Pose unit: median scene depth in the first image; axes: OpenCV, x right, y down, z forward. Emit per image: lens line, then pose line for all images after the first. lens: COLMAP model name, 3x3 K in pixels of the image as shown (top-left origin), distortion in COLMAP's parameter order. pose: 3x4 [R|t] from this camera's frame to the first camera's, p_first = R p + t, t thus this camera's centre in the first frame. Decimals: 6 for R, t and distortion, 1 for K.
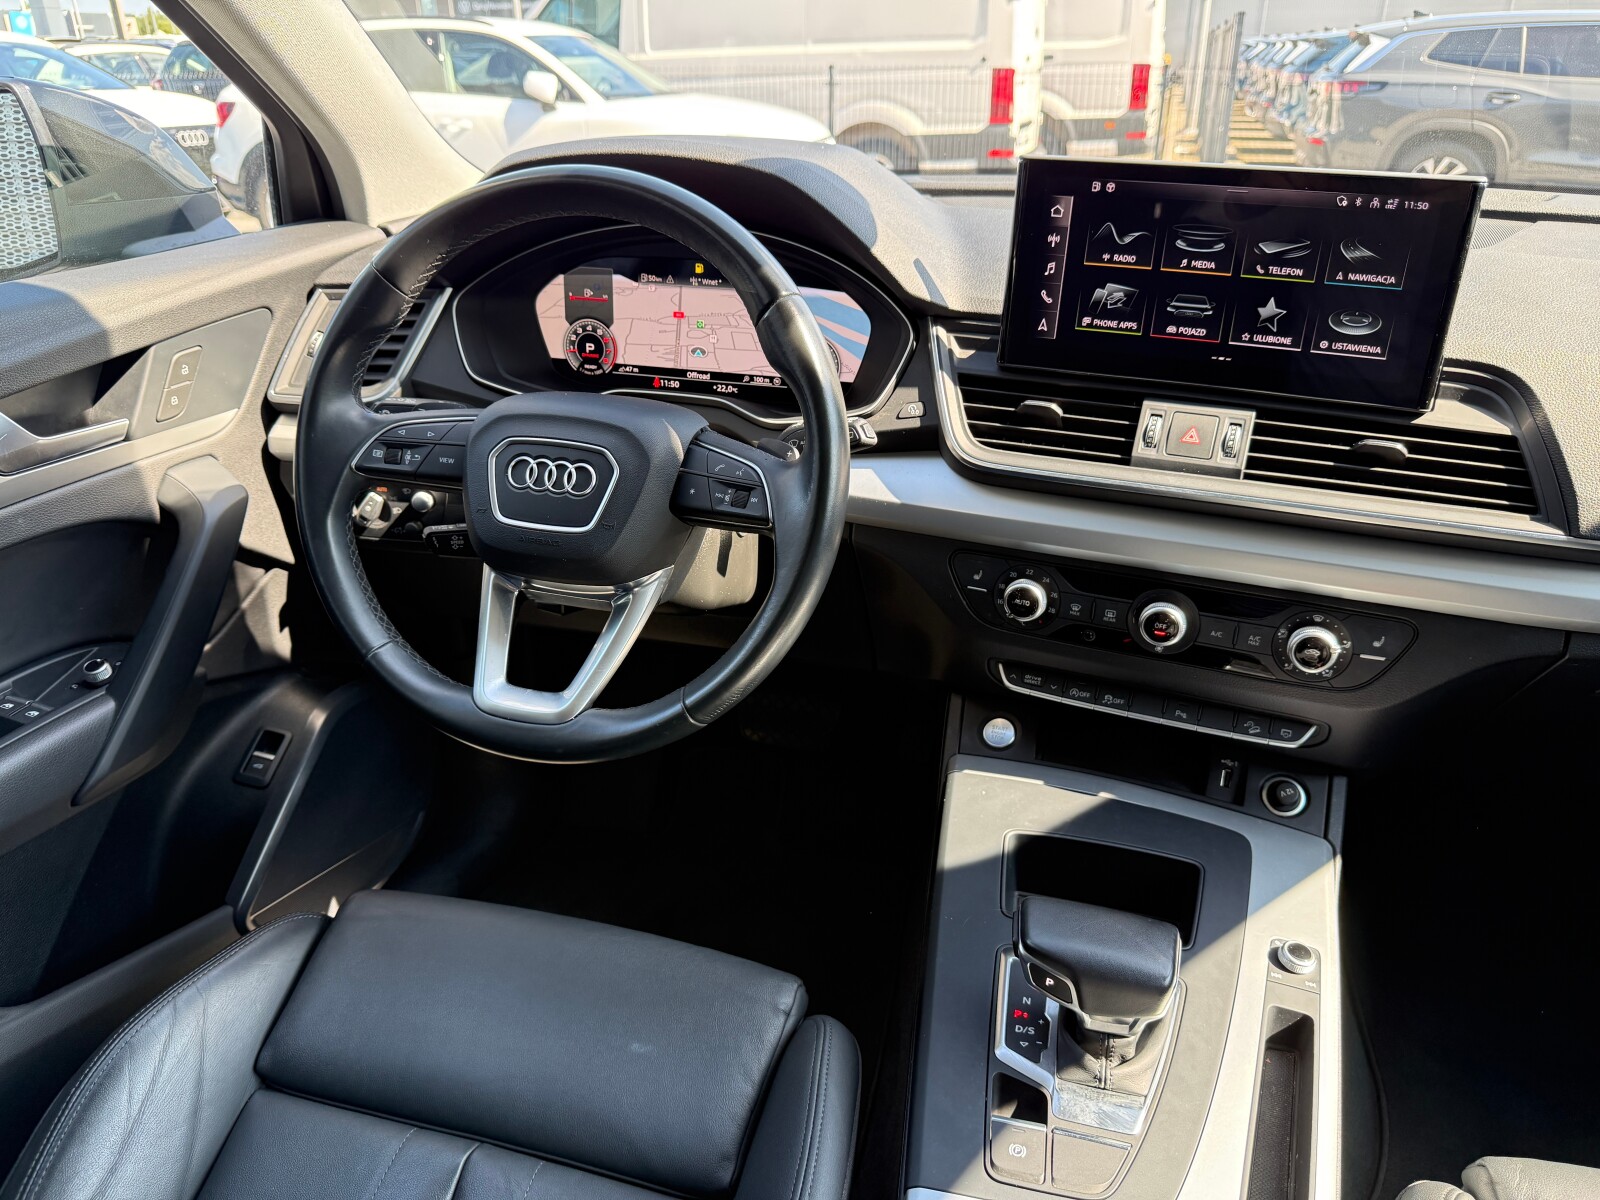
lens RADIAL K [[1134.4, 0, 792.7], [0, 1134.4, 600.1], [0, 0, 1]] dist [0.023667, -0.049005]
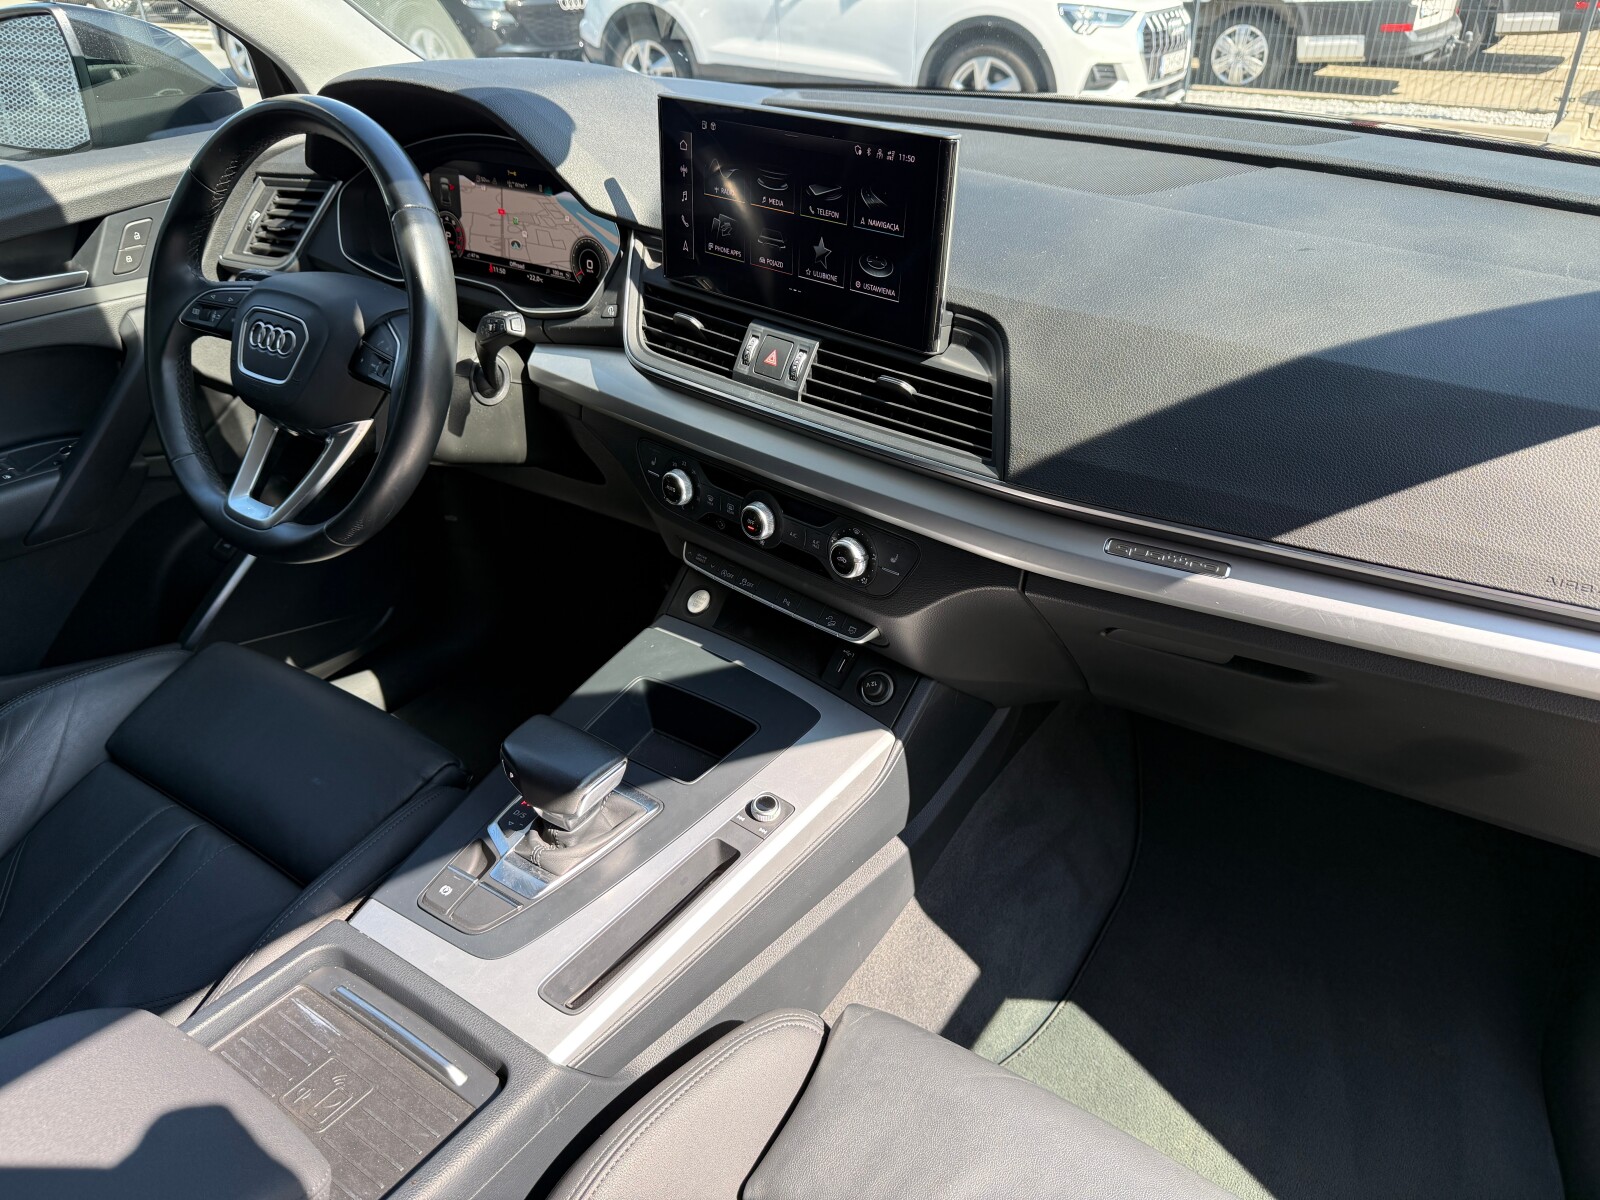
lens RADIAL K [[1134.4, 0, 816.6], [0, 1134.4, 618.0], [0, 0, 1]] dist [0.023667, -0.049005]
pose [[0.951040, 0.156845, -0.266313, 0.731207], [-0.125190, 0.983306, 0.132048, -0.043169], [0.282578, -0.092243, 0.954799, -0.093011]]
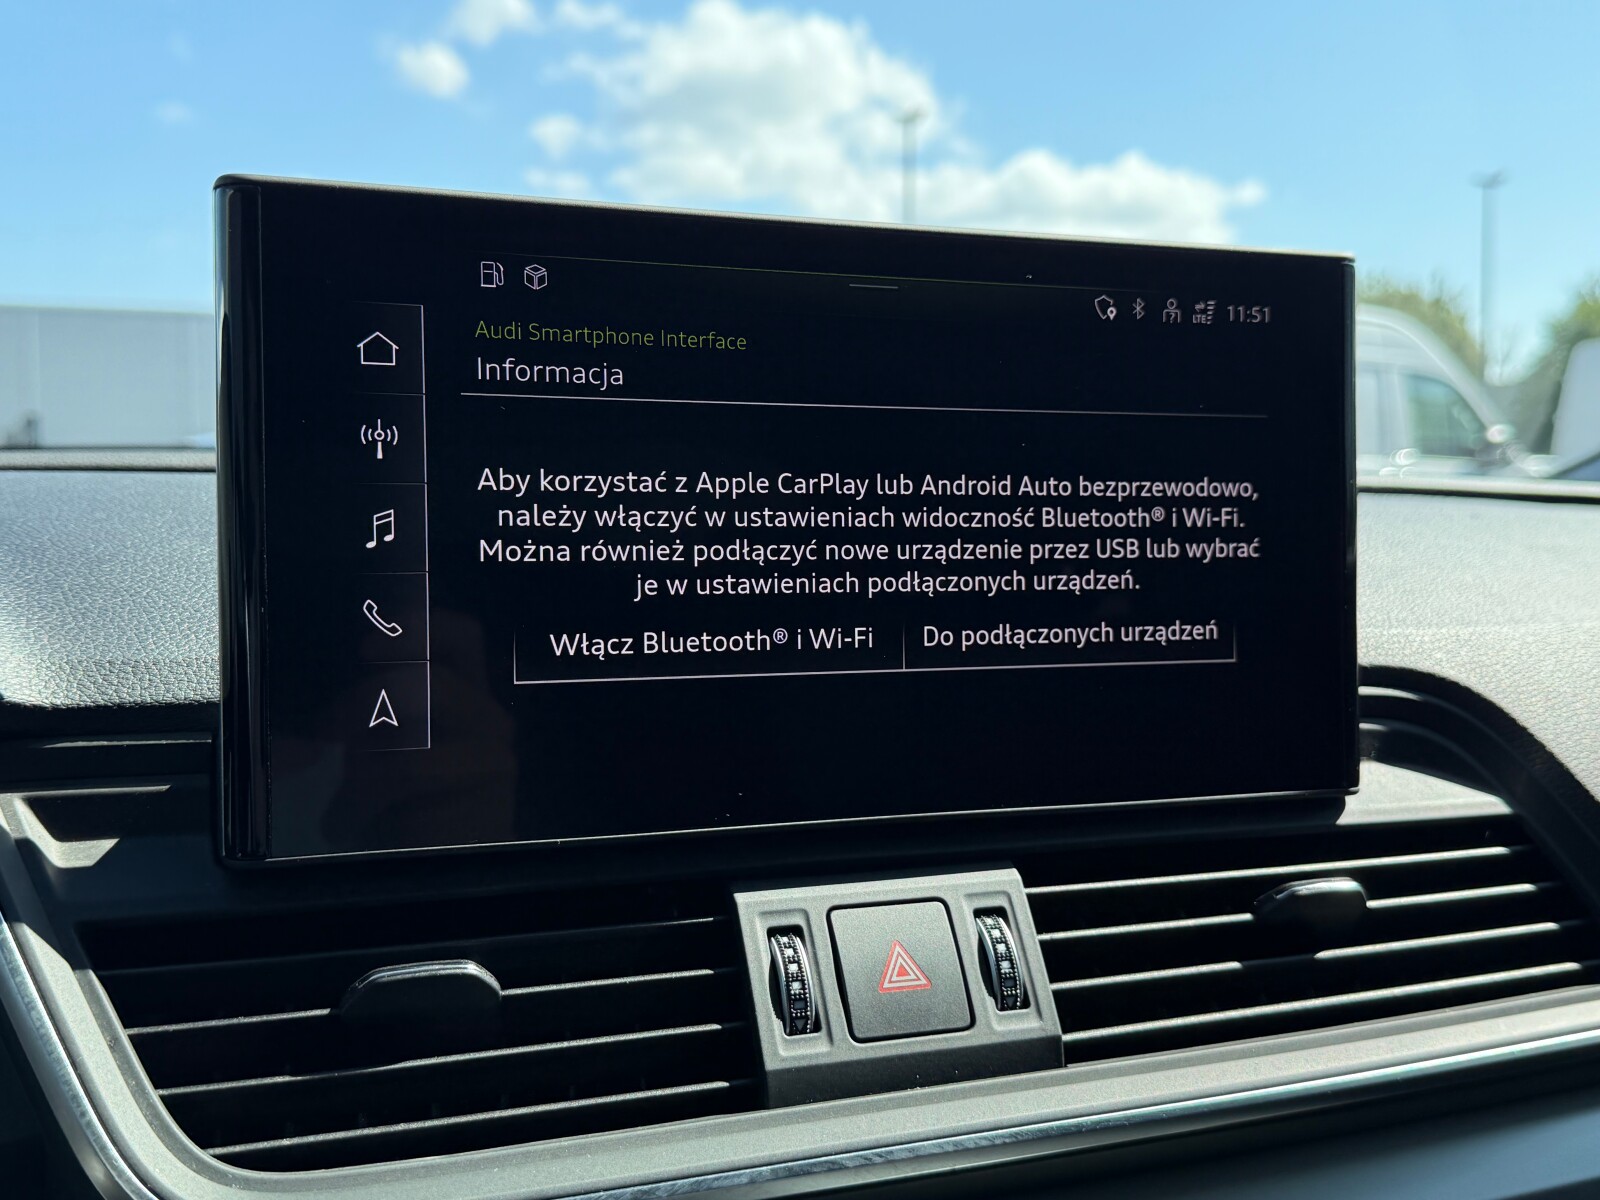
lens RADIAL K [[1625.4, 0, 784.2], [0, 1625.4, 593.2], [0, 0, 1]] dist [0.070543, 0.000000]
pose [[0.717890, -0.044162, 0.694754, -0.000101], [0.303207, 0.918189, -0.254939, -0.133388], [-0.626657, 0.393673, 0.672549, 0.653546]]
